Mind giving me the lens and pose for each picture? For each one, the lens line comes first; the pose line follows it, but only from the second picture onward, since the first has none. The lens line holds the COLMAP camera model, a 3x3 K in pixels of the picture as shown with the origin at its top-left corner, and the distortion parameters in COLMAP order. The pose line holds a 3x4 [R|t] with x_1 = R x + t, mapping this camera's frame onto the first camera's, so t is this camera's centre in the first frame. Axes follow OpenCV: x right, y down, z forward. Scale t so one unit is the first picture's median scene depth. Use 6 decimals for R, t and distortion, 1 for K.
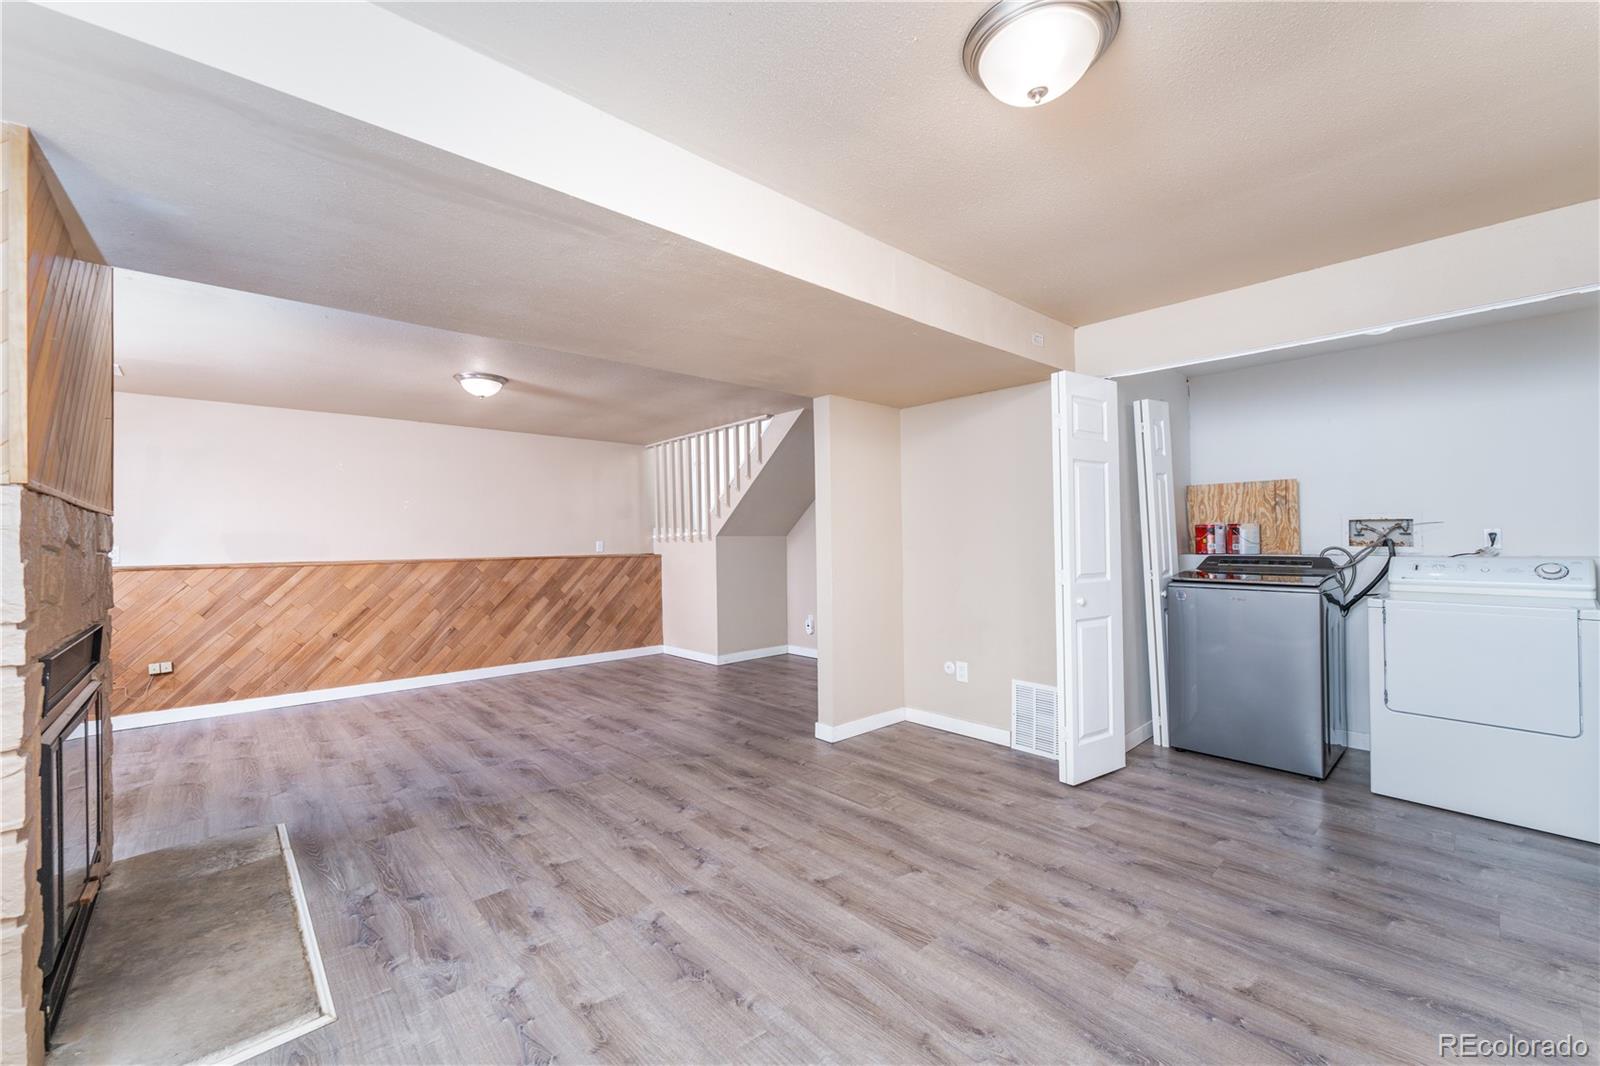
lens RADIAL K [[634.4, 0, 798.5], [0, 634.4, 536.6], [0, 0, 1]] dist [-0.000368, 0.000023]
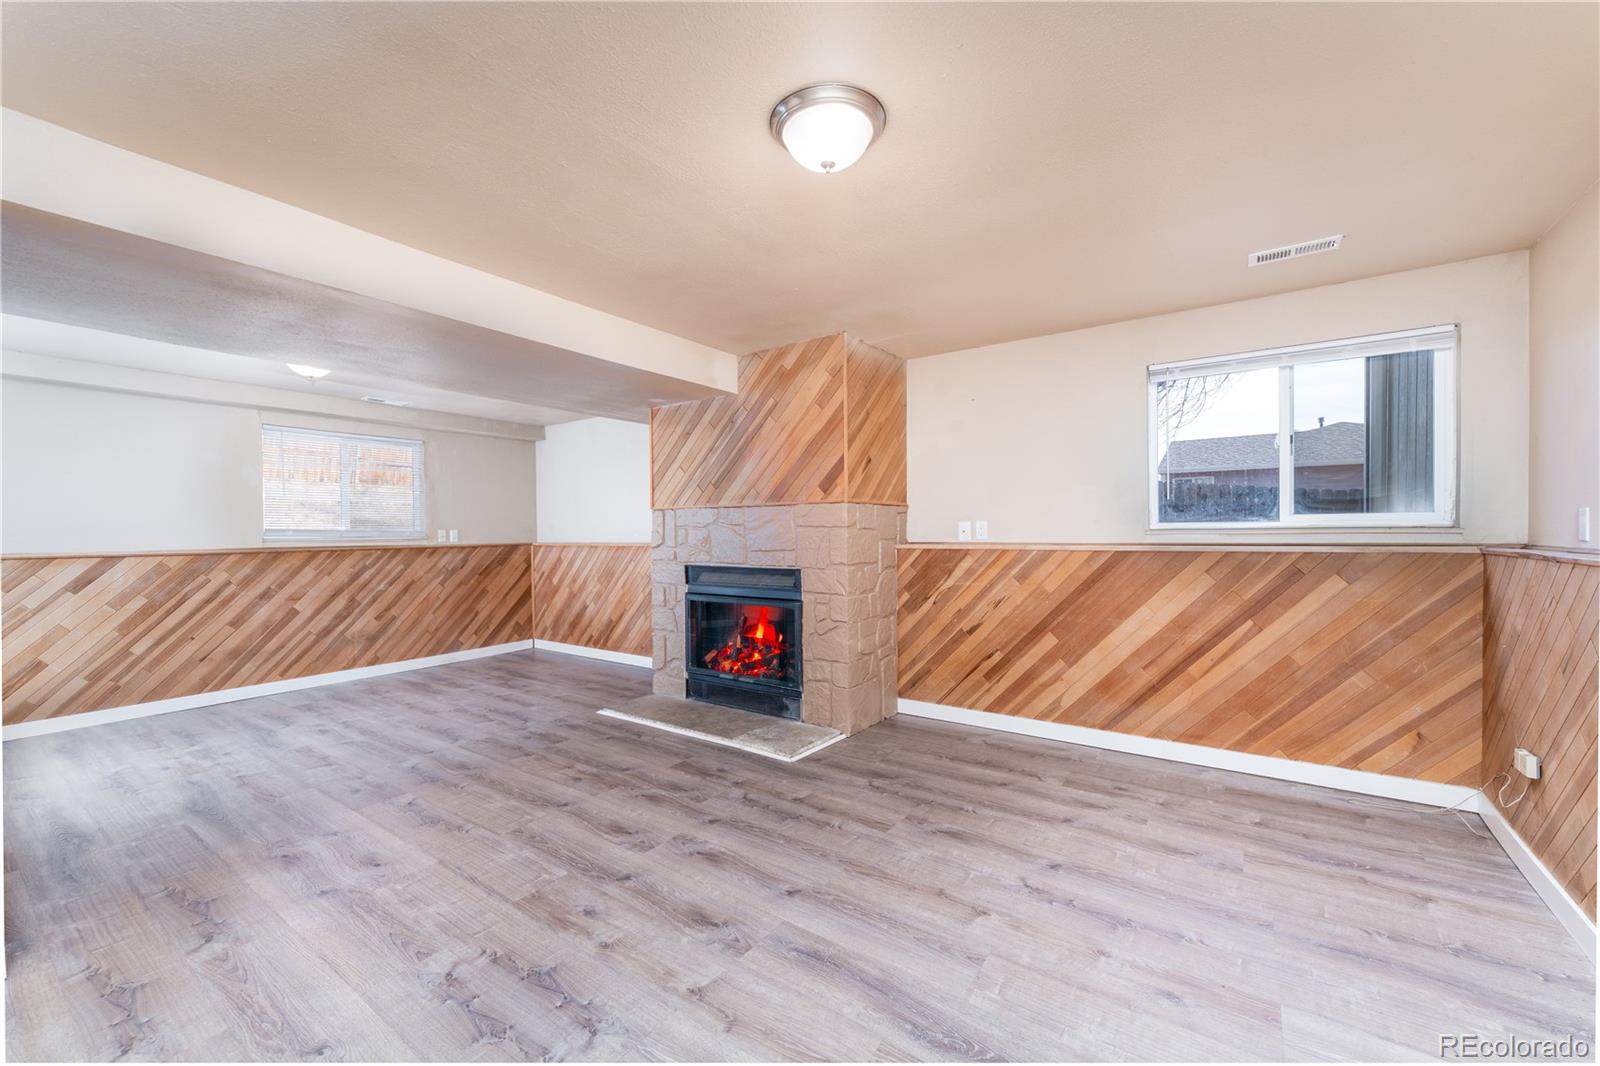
lens RADIAL K [[634.4, 0, 800.7], [0, 634.4, 533.3], [0, 0, 1]] dist [-0.000368, 0.000023]
pose [[-0.977381, 0.024881, -0.210016, -0.593953], [0.024928, 0.999686, 0.002423, 0.028973], [0.210011, -0.002867, -0.977695, 2.153093]]
